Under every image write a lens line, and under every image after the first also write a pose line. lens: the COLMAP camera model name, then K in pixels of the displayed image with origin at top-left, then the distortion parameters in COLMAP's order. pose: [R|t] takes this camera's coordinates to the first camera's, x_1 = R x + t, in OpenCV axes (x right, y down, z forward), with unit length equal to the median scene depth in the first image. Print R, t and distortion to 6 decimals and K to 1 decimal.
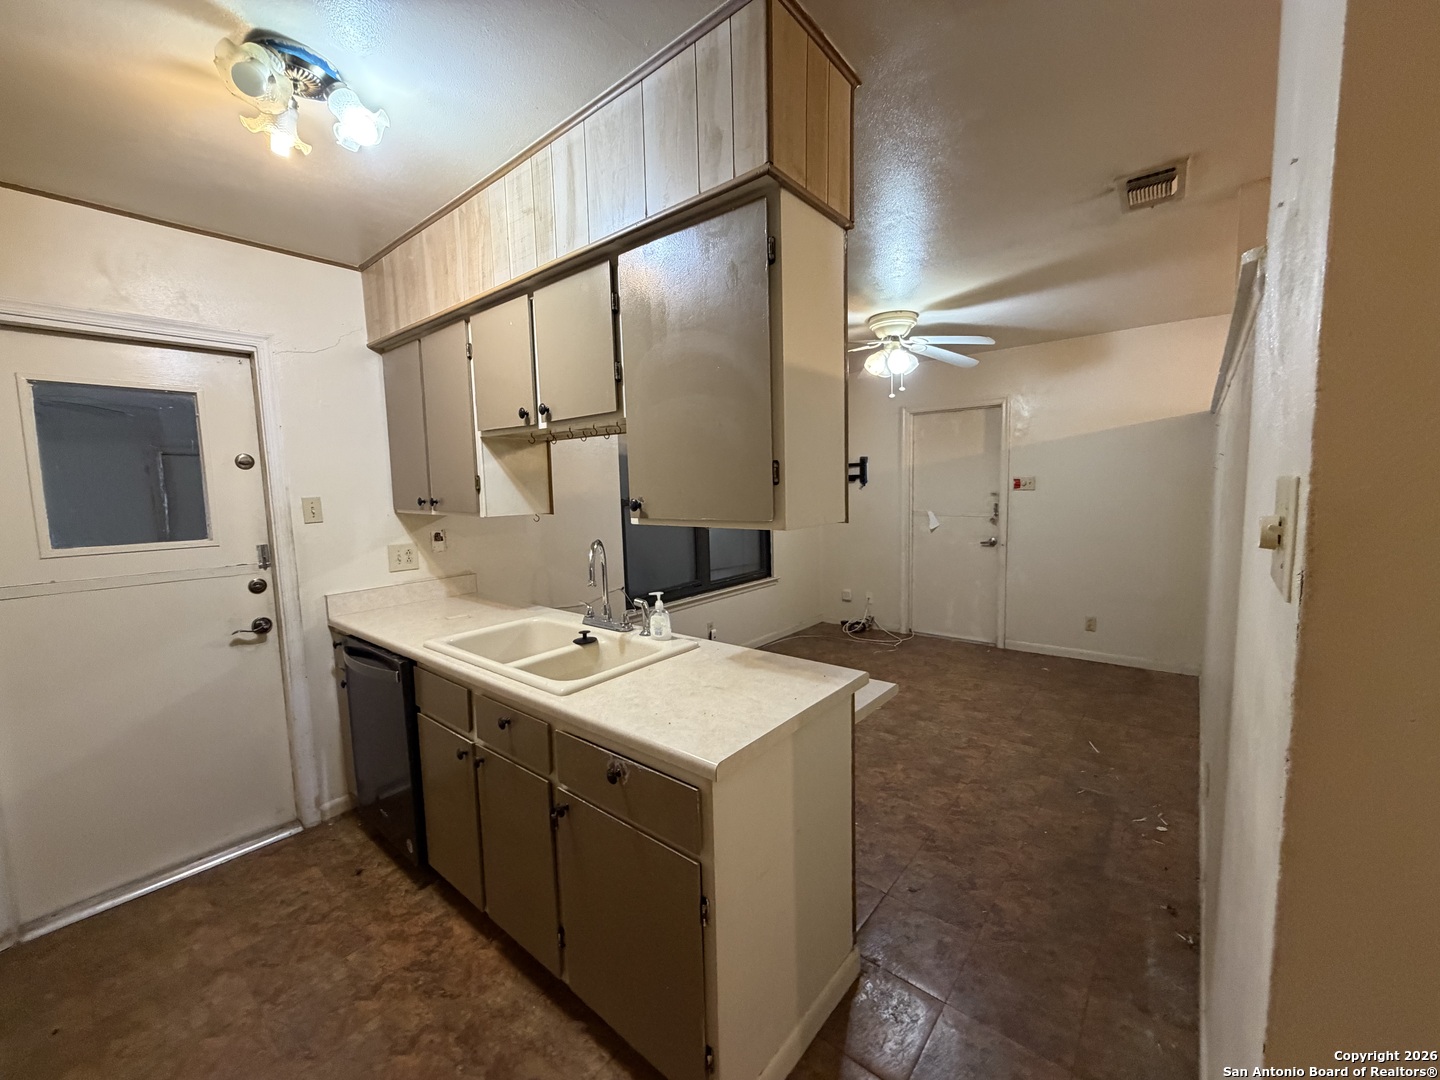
lens RADIAL K [[573.5, 0, 716.2], [0, 573.5, 540.3], [0, 0, 1]] dist [-0.001121, 0.000312]
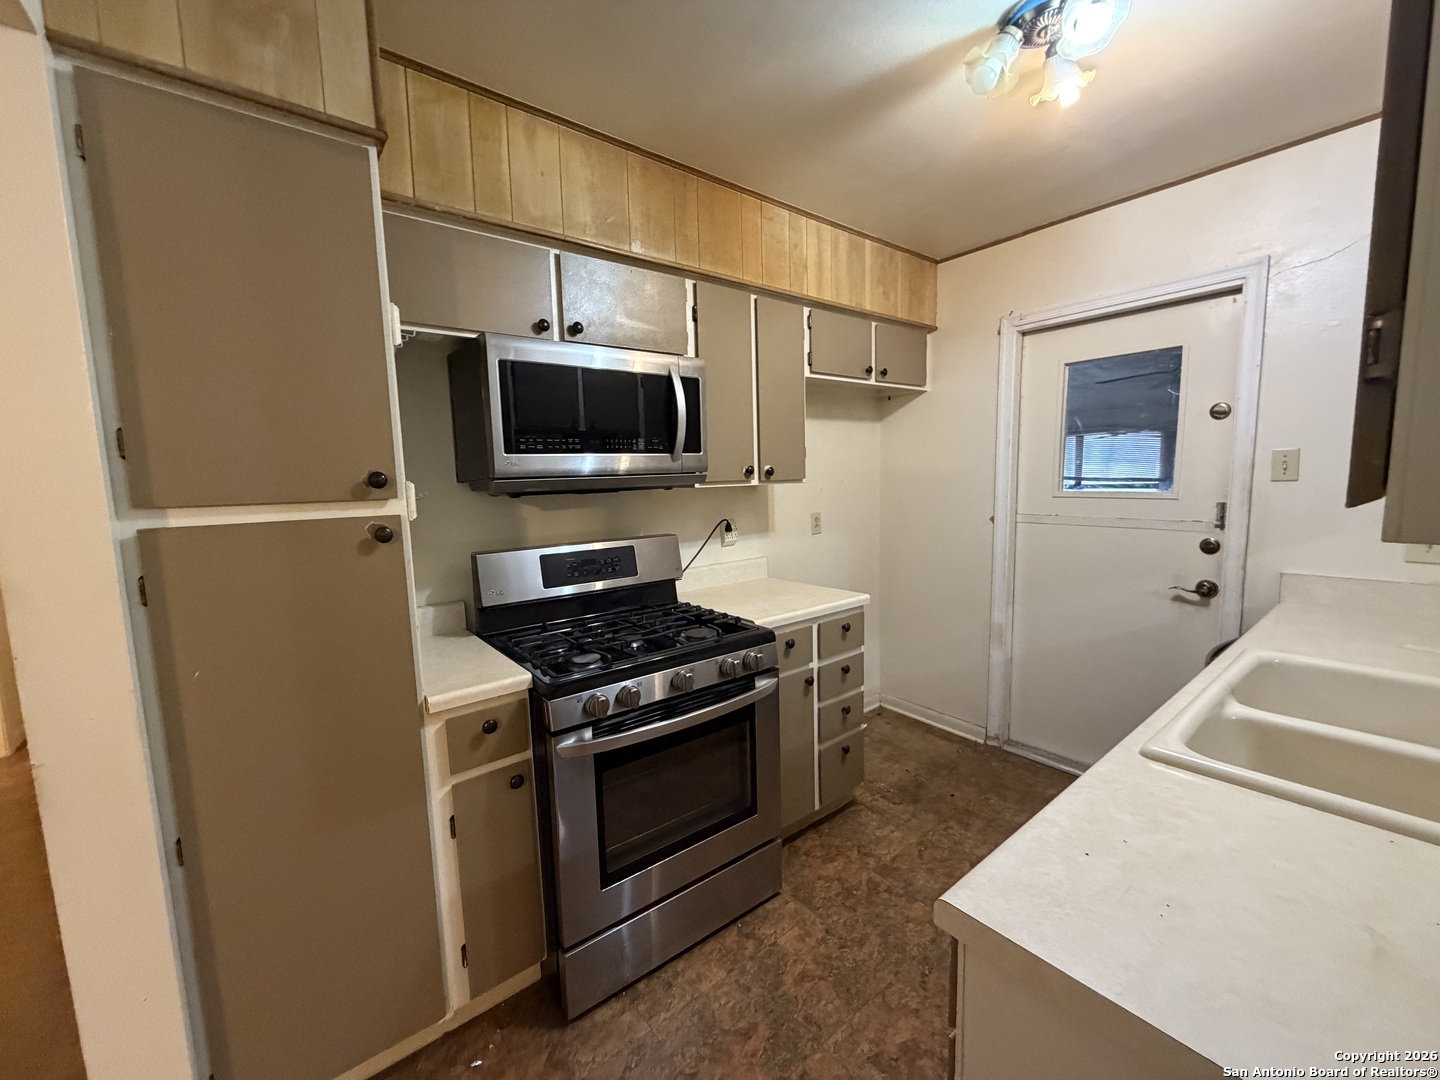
lens RADIAL K [[573.5, 0, 717.8], [0, 573.5, 541.3], [0, 0, 1]] dist [-0.001121, 0.000312]
pose [[-0.205896, 0.142471, -0.968147, 0.326089], [-0.066584, 0.985012, 0.159113, -0.028110], [0.976306, 0.097224, -0.193324, 0.493284]]
